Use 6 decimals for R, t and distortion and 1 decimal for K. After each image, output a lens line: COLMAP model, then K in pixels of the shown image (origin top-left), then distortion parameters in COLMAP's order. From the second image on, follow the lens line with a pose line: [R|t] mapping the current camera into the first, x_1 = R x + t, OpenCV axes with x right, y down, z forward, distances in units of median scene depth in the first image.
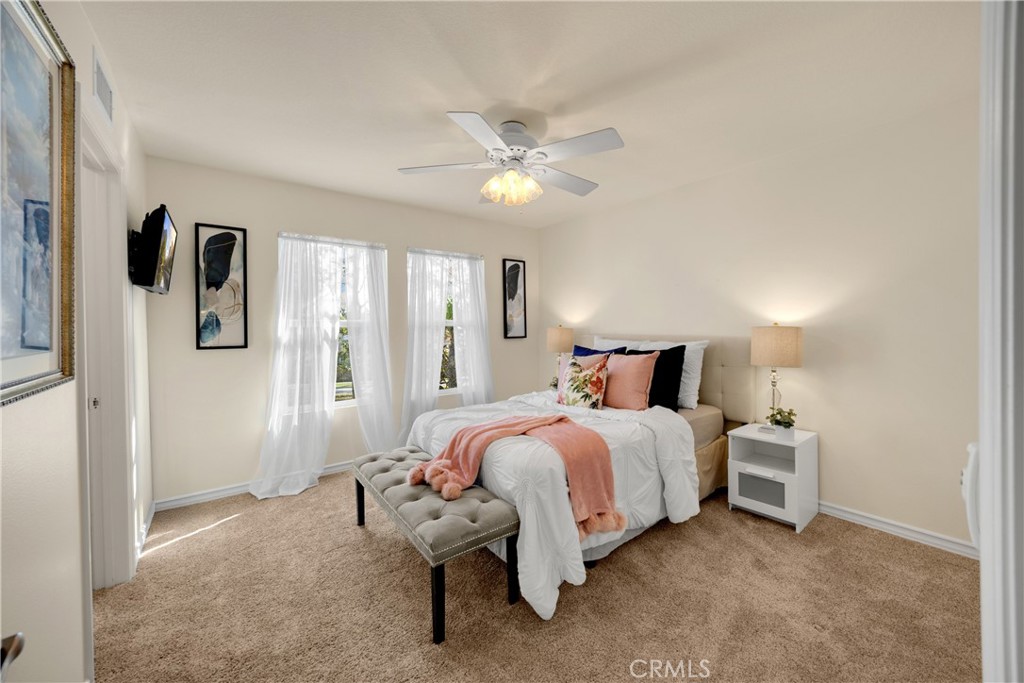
lens RADIAL K [[393.7, 0, 516.9], [0, 393.7, 325.4], [0, 0, 1]] dist [0.001200, 0.000128]
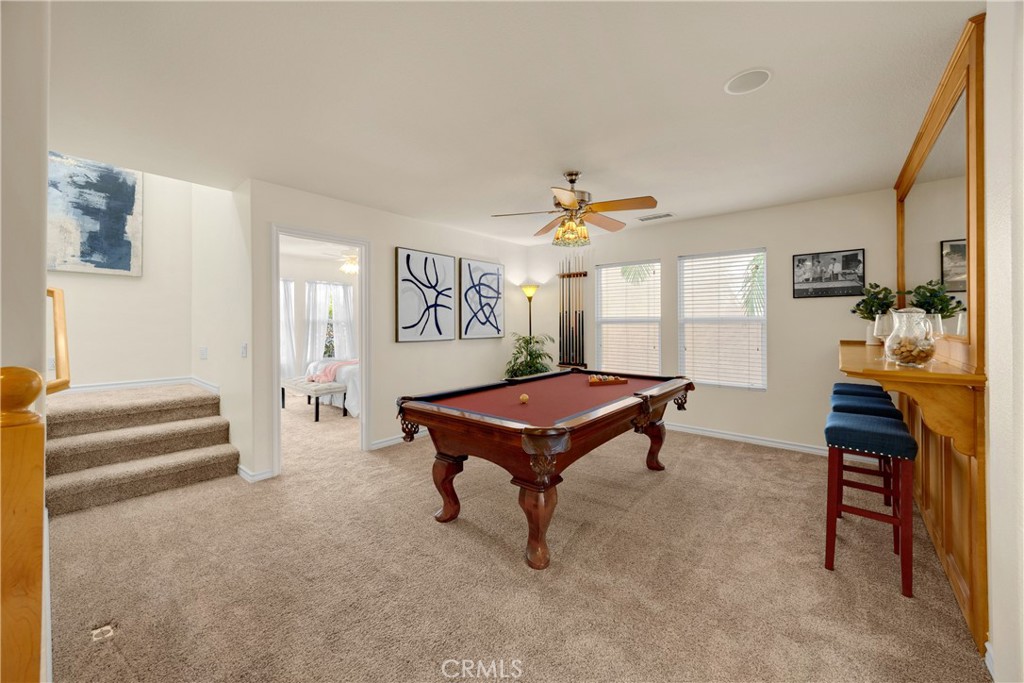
lens RADIAL K [[393.7, 0, 516.9], [0, 393.7, 325.4], [0, 0, 1]] dist [0.001200, 0.000128]
pose [[0.968147, 0.032461, 0.248270, 0.240191], [-0.035236, 0.999356, 0.006742, -0.034694], [-0.247891, -0.015275, 0.968667, -1.085810]]
